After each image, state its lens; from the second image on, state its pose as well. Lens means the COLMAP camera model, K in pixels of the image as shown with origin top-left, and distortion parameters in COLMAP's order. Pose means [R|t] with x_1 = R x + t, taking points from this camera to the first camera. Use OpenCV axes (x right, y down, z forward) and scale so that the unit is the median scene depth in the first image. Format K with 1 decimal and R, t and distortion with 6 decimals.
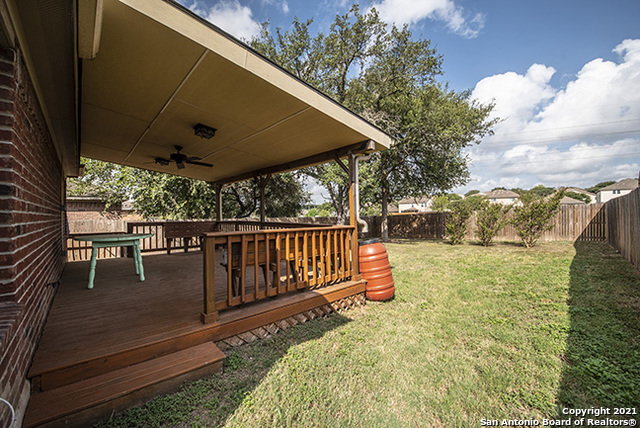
lens RADIAL K [[243.2, 0, 321.4], [0, 243.2, 212.6], [0, 0, 1]] dist [0.015357, -0.020815]
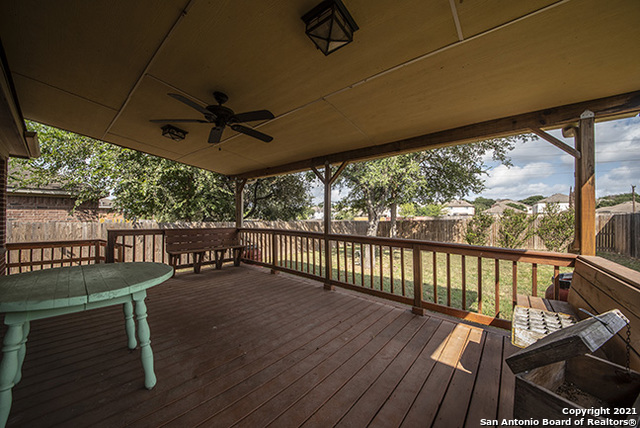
lens RADIAL K [[225.8, 0, 322.0], [0, 225.8, 213.8], [0, 0, 1]] dist [0.000492, -0.007056]
pose [[0.994905, 0.025576, 0.097515, -0.193924], [-0.024919, 0.999658, -0.007946, -0.007406], [-0.097685, 0.005475, 0.995202, 0.234290]]
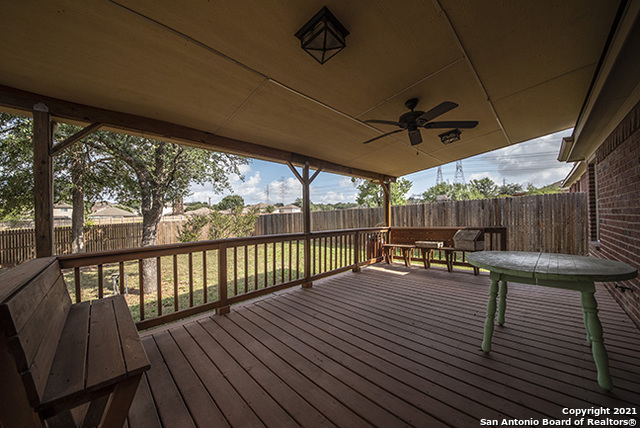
lens RADIAL K [[225.8, 0, 322.0], [0, 225.8, 213.8], [0, 0, 1]] dist [0.000492, -0.007056]
pose [[-0.014147, 0.019080, 0.999718, -0.498812], [0.010158, 0.999769, -0.018937, -0.003281], [-0.999848, 0.009887, -0.014338, 0.554897]]
